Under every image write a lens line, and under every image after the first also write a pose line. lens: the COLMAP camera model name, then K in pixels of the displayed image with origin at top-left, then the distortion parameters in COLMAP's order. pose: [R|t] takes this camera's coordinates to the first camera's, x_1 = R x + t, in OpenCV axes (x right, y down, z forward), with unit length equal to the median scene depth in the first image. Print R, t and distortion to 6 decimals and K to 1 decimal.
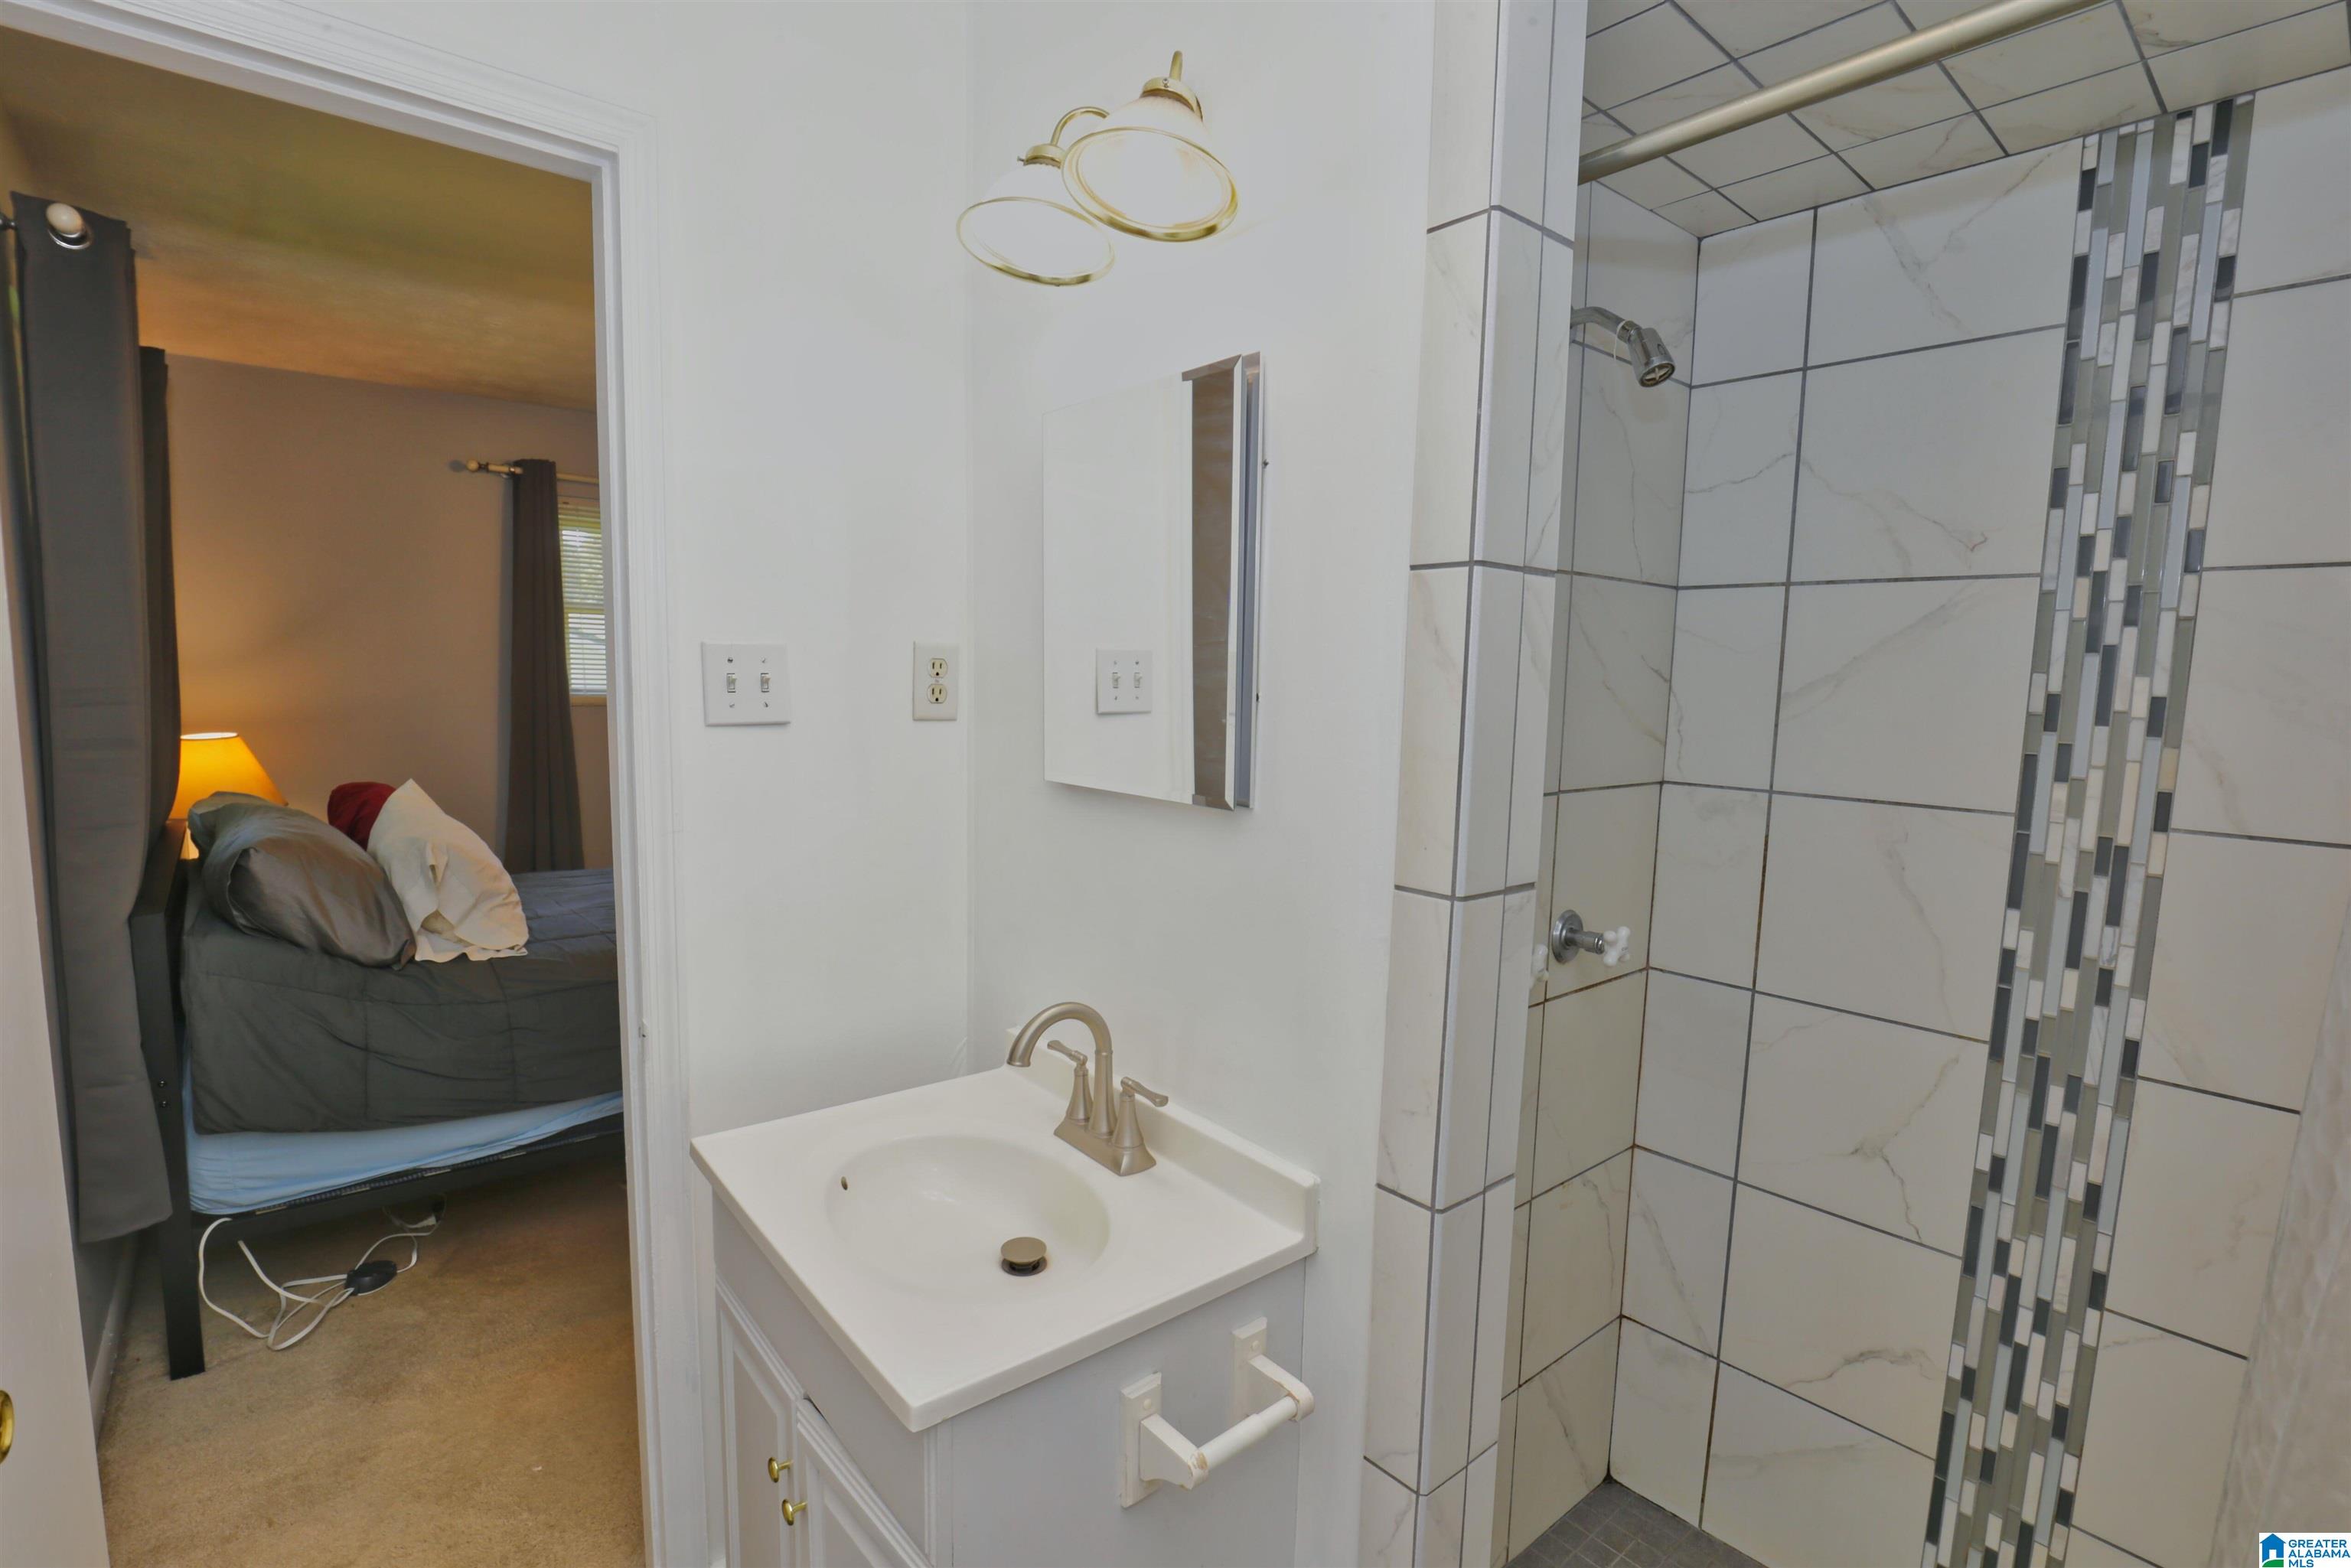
lens RADIAL K [[1115.2, 0, 1162.1], [0, 1115.2, 784.3], [0, 0, 1]] dist [-0.027793, -0.000048]
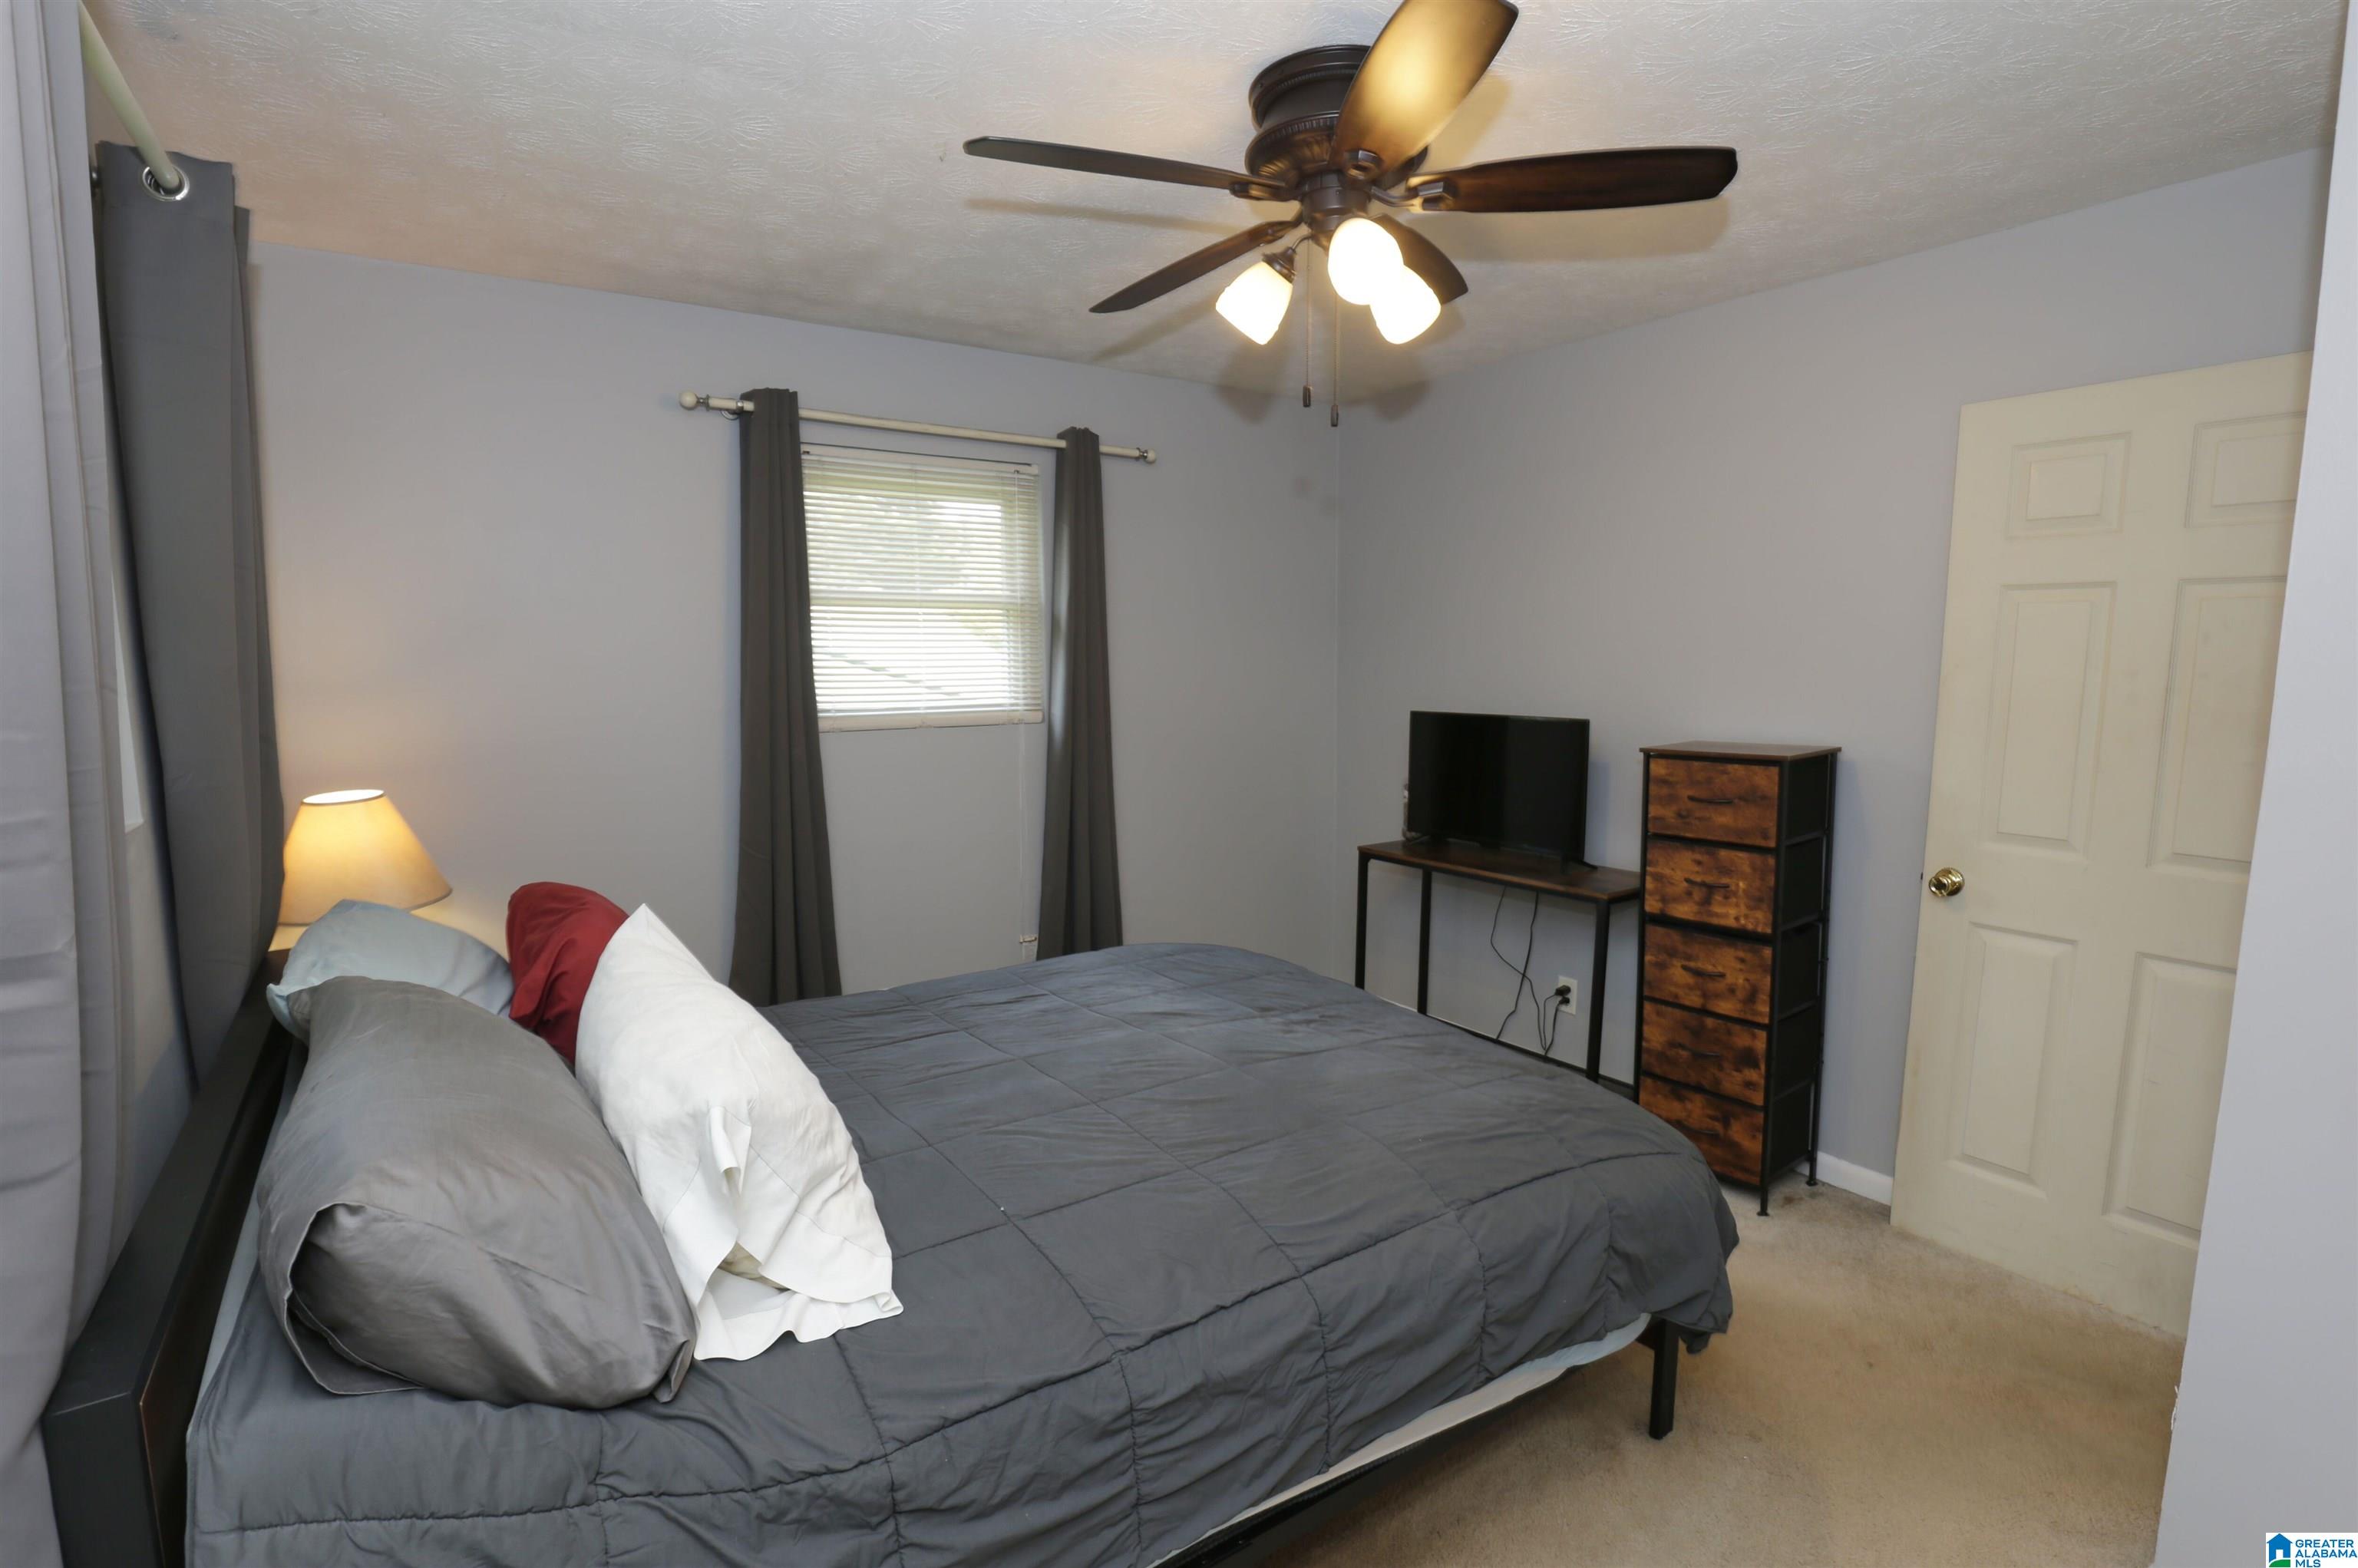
lens RADIAL K [[1118.5, 0, 1193.5], [0, 1118.5, 783.9], [0, 0, 1]] dist [-0.027793, -0.000048]
pose [[0.995802, -0.006308, -0.091319, -0.401435], [0.008023, 0.999798, 0.018420, -0.088655], [0.091184, -0.019075, 0.995651, 0.527345]]
